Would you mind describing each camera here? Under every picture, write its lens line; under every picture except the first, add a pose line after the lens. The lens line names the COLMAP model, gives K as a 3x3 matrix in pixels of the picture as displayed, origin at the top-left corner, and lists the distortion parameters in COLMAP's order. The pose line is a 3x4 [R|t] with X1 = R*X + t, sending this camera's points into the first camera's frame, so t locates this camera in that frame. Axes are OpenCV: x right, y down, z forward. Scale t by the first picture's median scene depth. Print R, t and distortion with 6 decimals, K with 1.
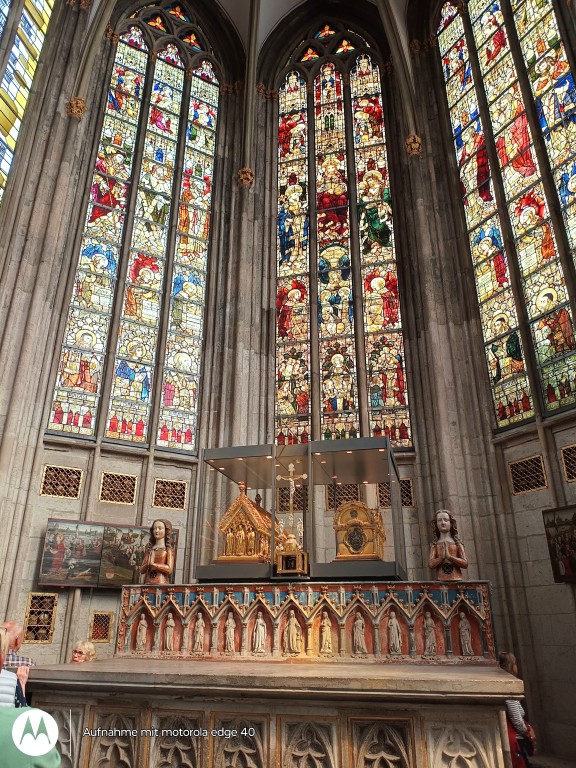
lens RADIAL K [[559.2, 0, 282.8], [0, 559.2, 386.8], [0, 0, 1]] dist [0.051560, -0.084784]
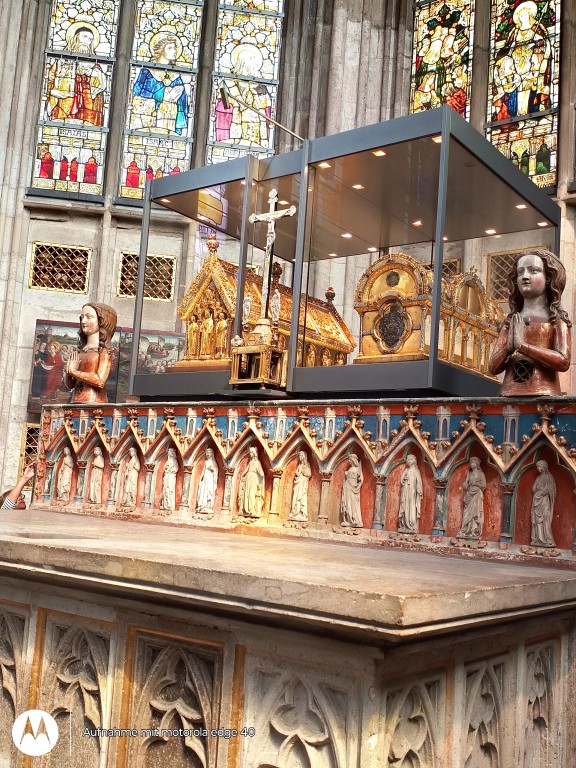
lens RADIAL K [[817.3, 0, 288.0], [0, 817.3, 384.0], [0, 0, 1]] dist [0.127761, -0.273445]
pose [[0.925911, 0.007460, -0.377668, 0.189097], [0.090029, 0.966636, 0.239814, 0.078101], [0.366857, -0.256047, 0.894347, 0.163888]]
